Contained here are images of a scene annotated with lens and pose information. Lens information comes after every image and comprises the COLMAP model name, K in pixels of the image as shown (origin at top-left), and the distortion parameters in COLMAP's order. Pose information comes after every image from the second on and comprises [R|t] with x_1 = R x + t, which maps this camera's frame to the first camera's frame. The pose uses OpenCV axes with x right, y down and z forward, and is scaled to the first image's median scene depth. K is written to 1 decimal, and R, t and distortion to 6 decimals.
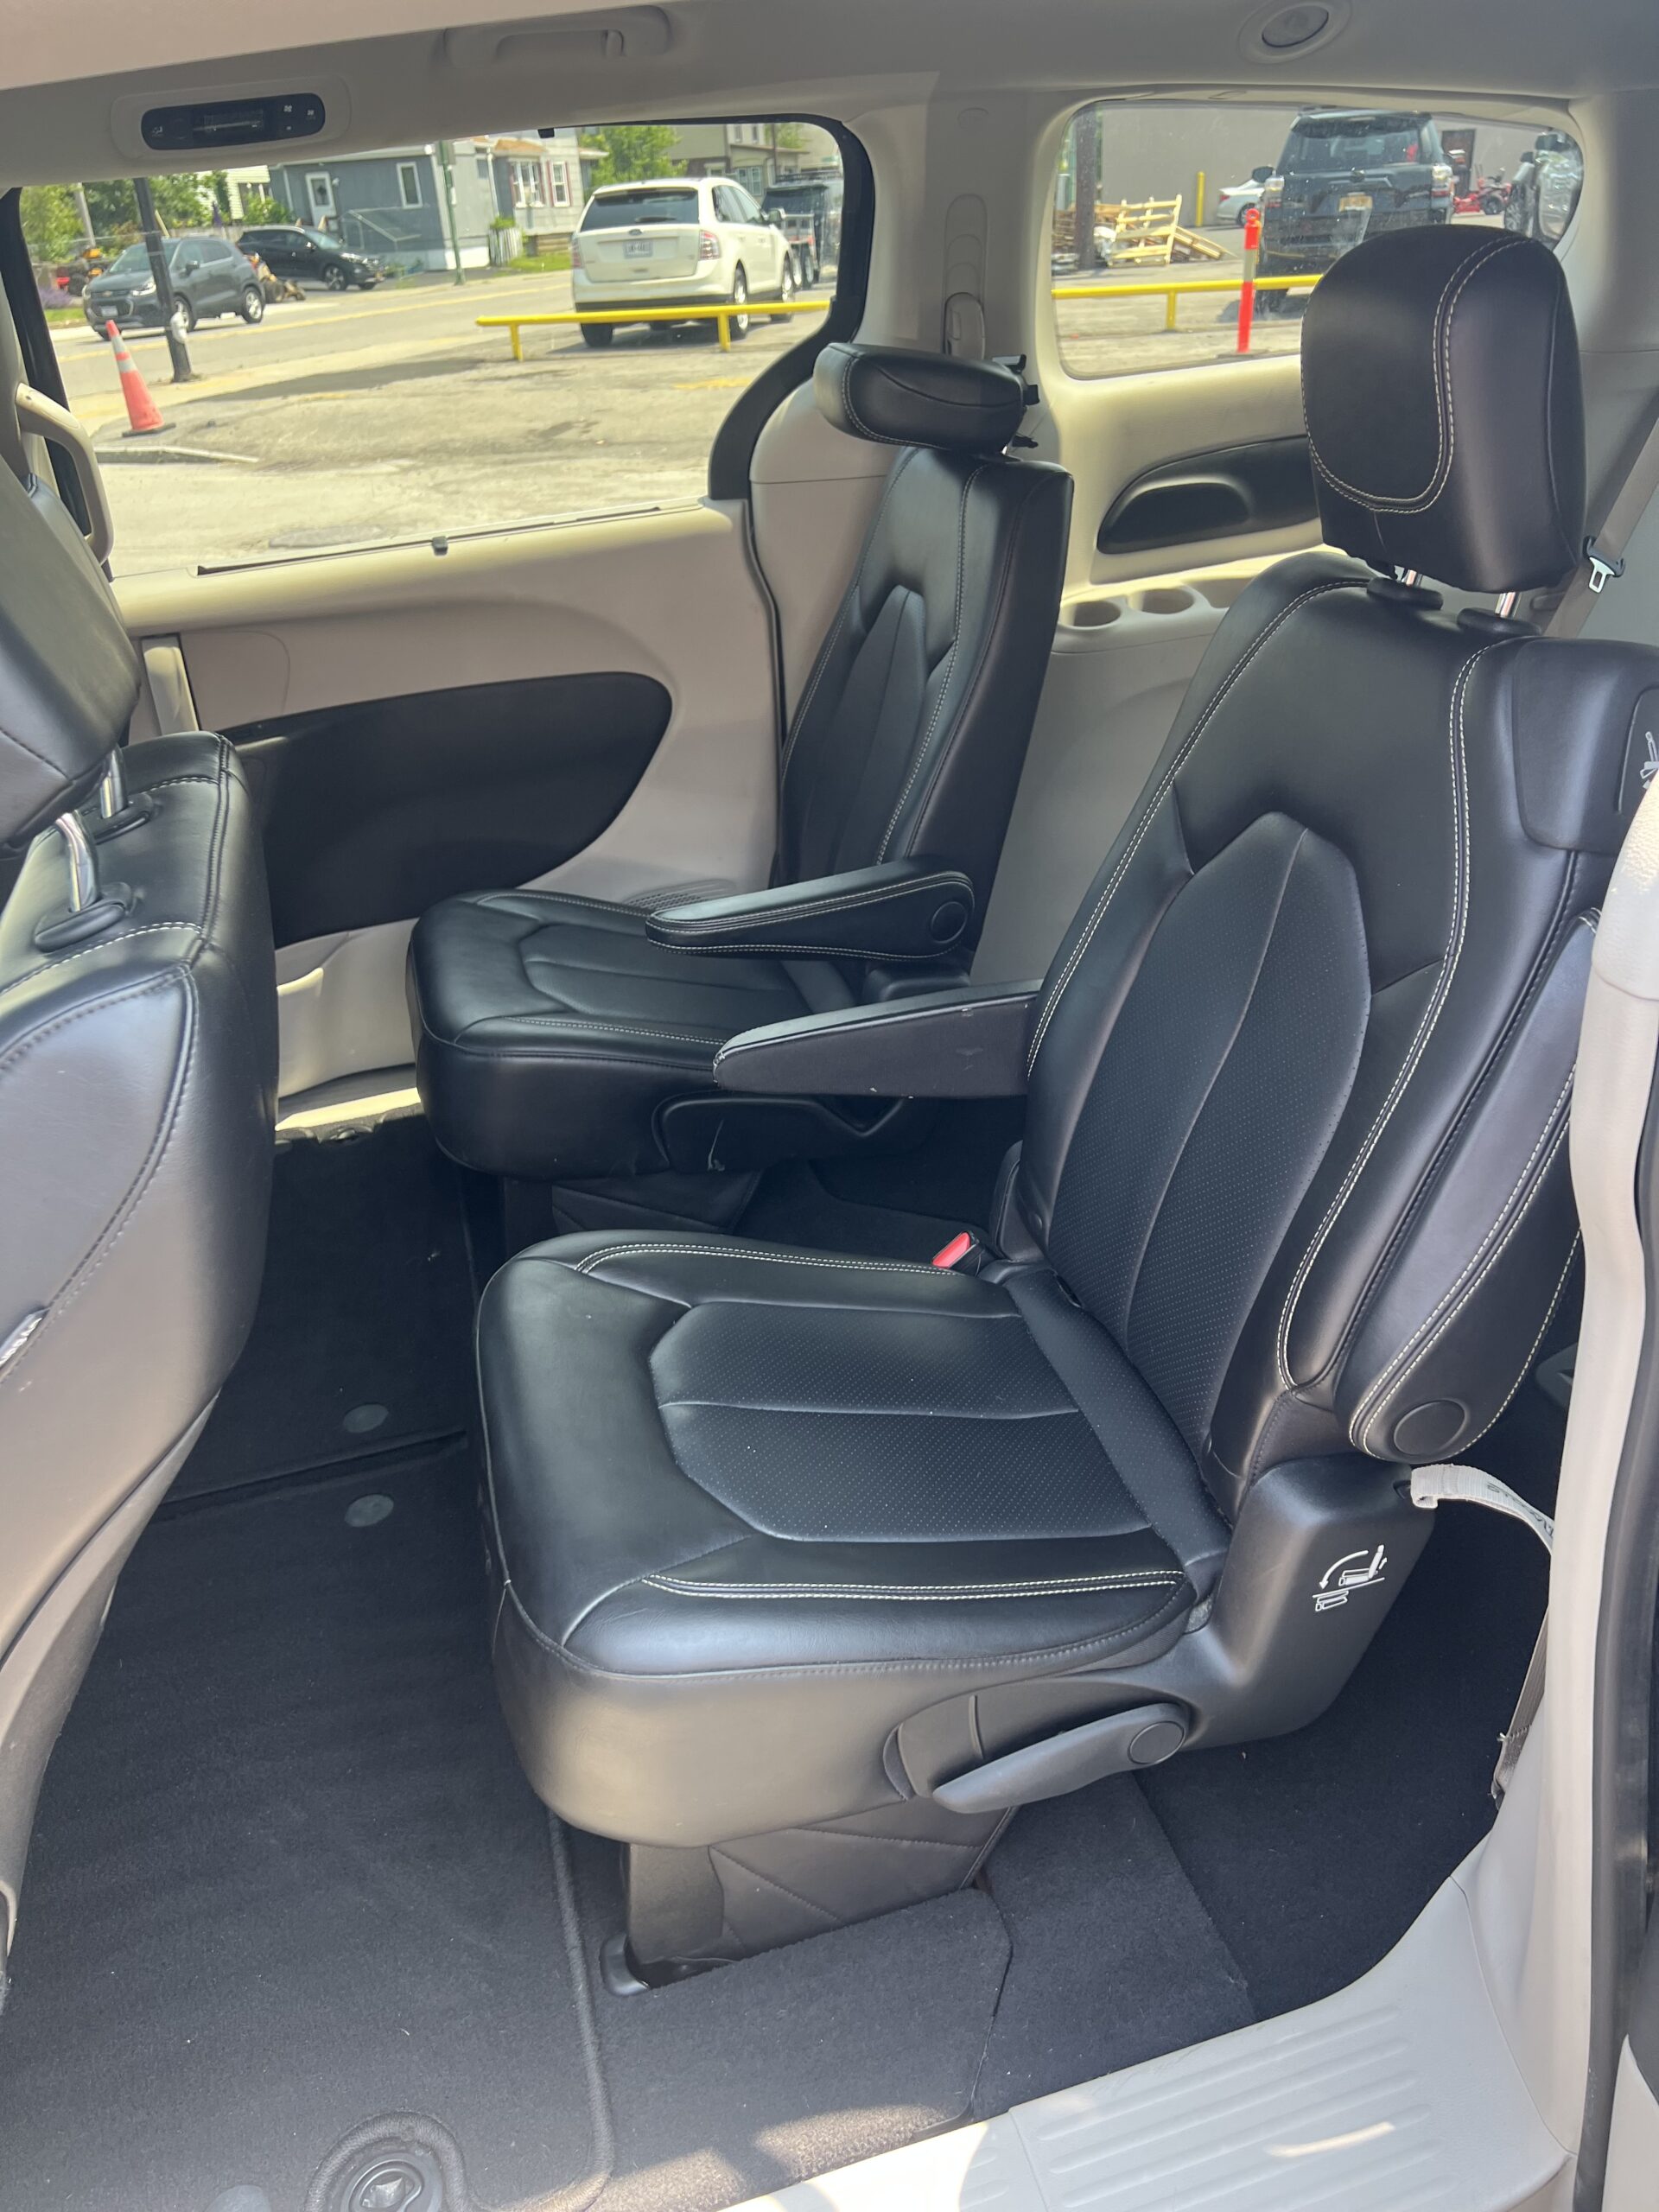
lens RADIAL K [[1691.9, 0, 832.9], [0, 1691.9, 1107.8], [0, 0, 1]] dist [0.059110, -0.060491]
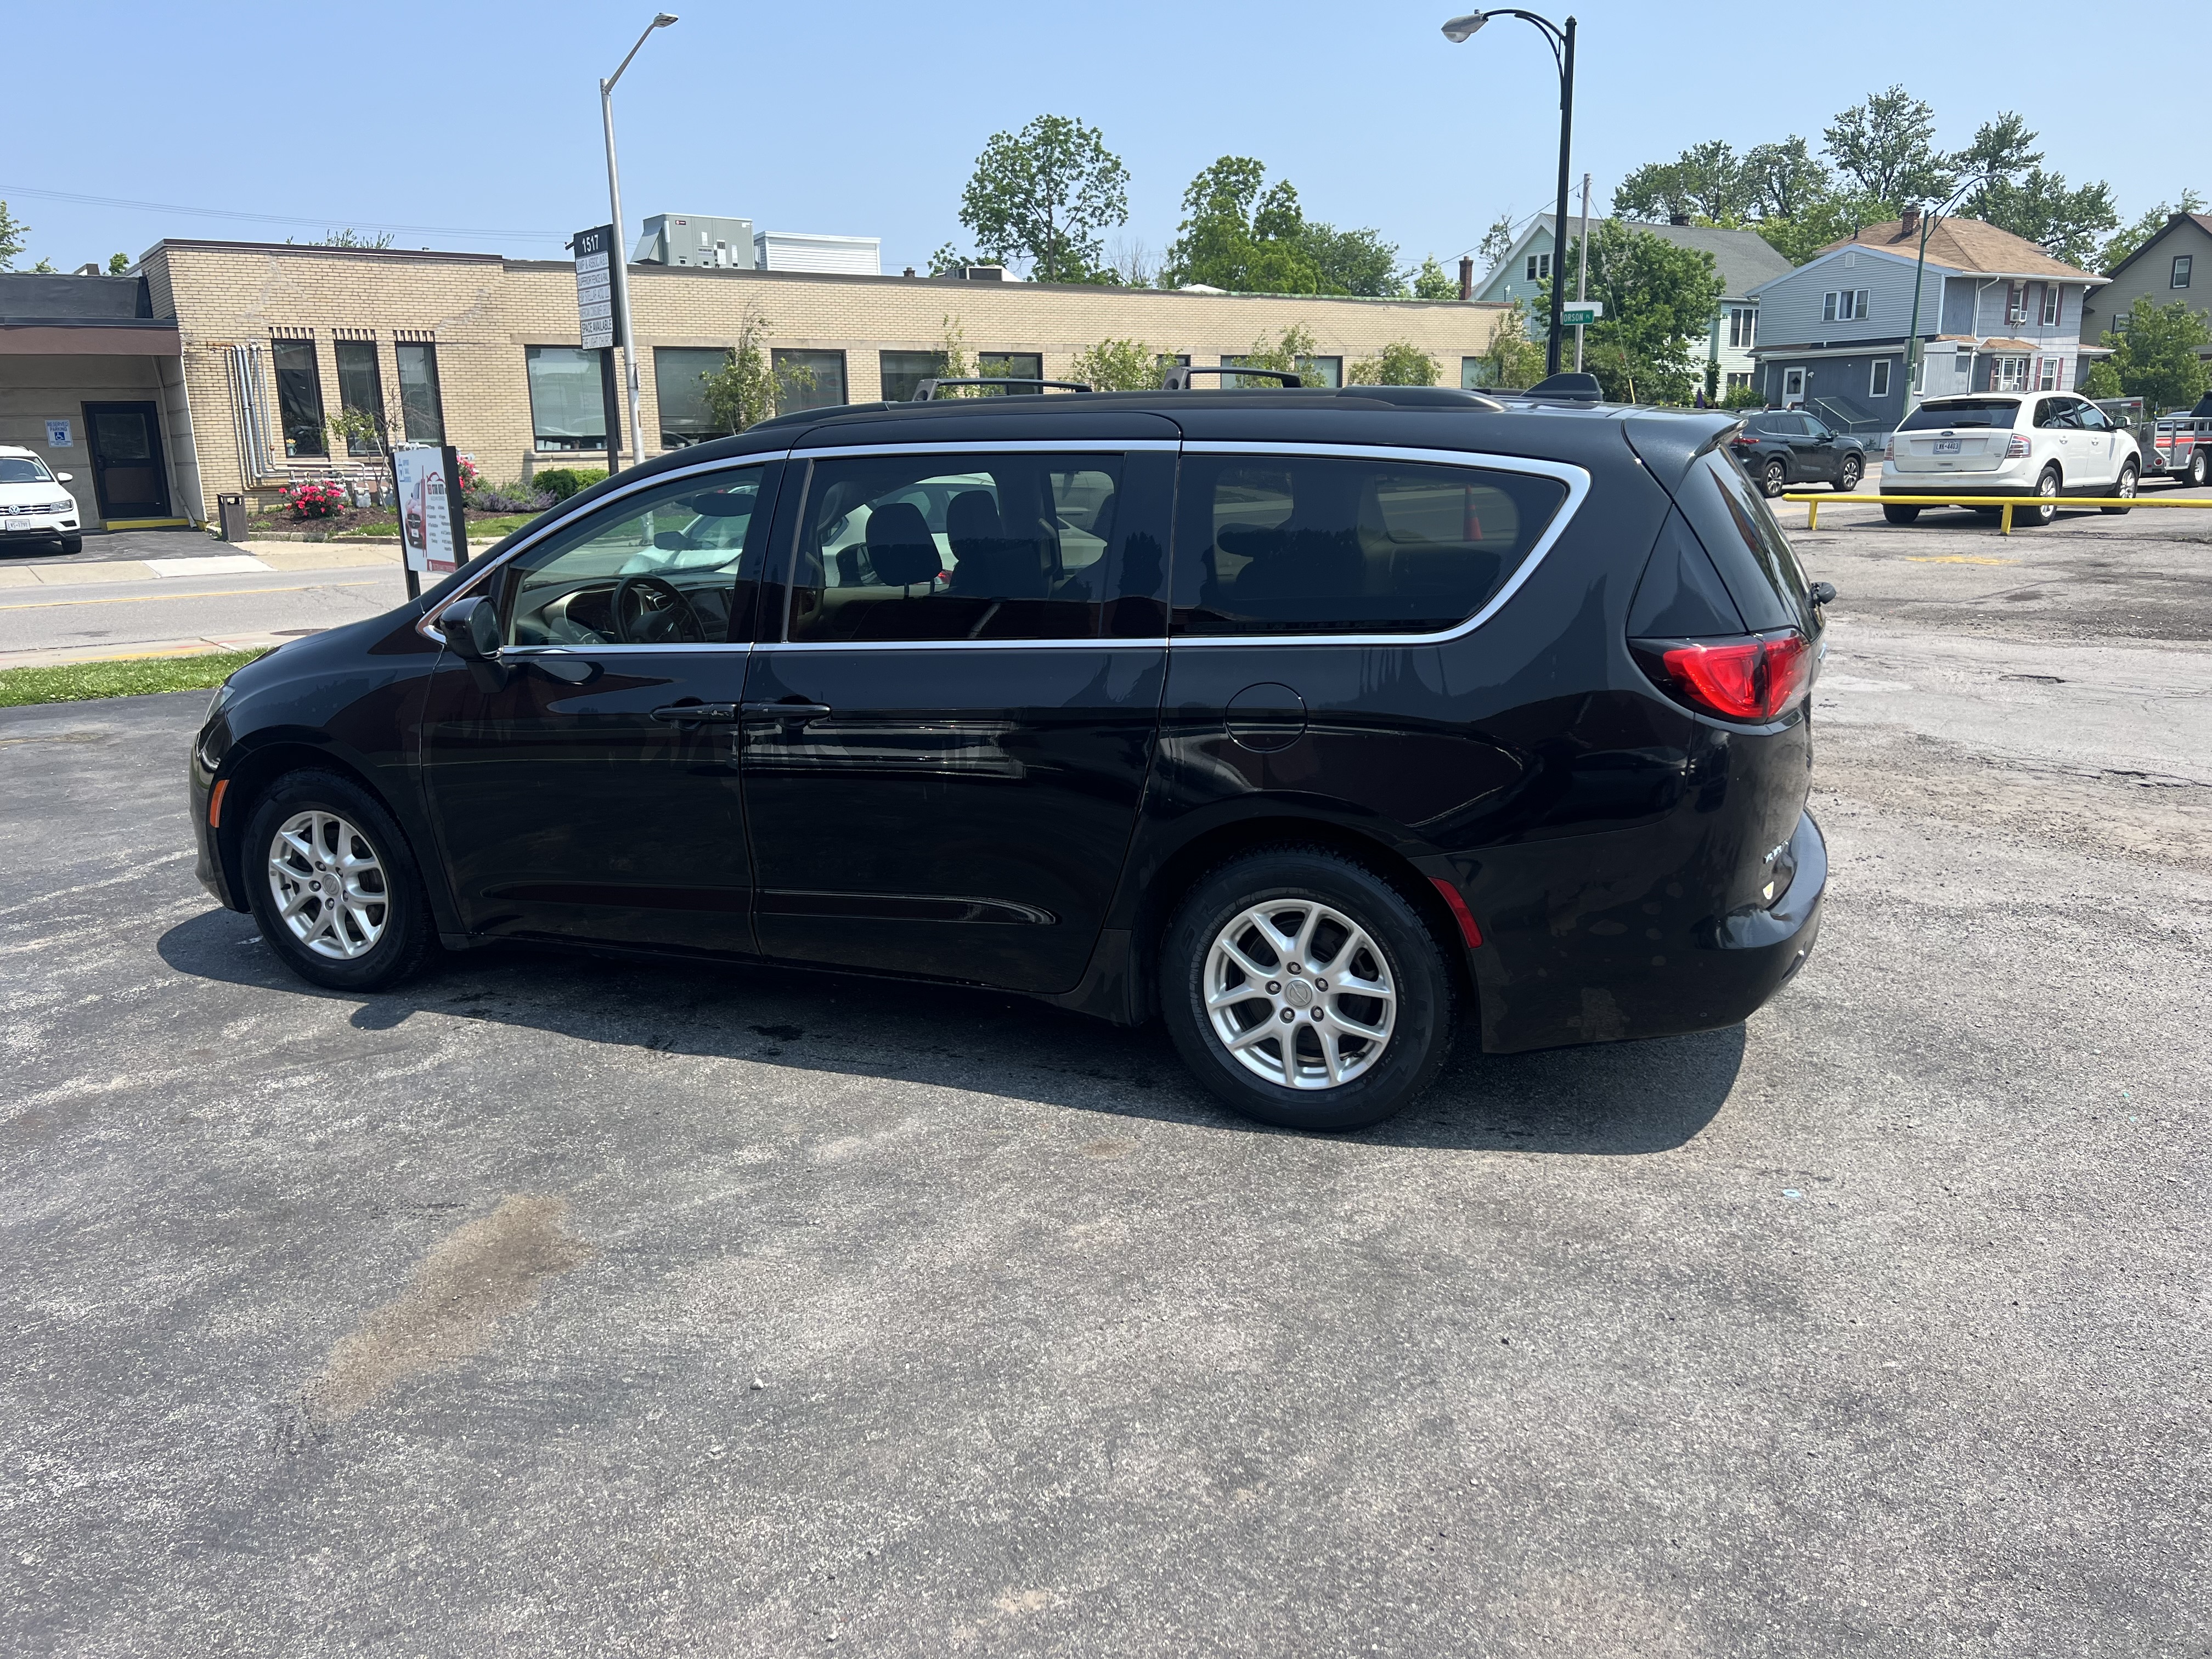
lens RADIAL K [[1679.4, 0, 1064.7], [0, 1679.4, 834.3], [0, 0, 1]] dist [0.061012, -0.064268]
pose [[0.768996, 0.184297, -0.612111, 2.321523], [-0.315038, 0.942444, -0.112027, 0.670373], [0.556234, 0.278986, 0.782796, -1.812302]]
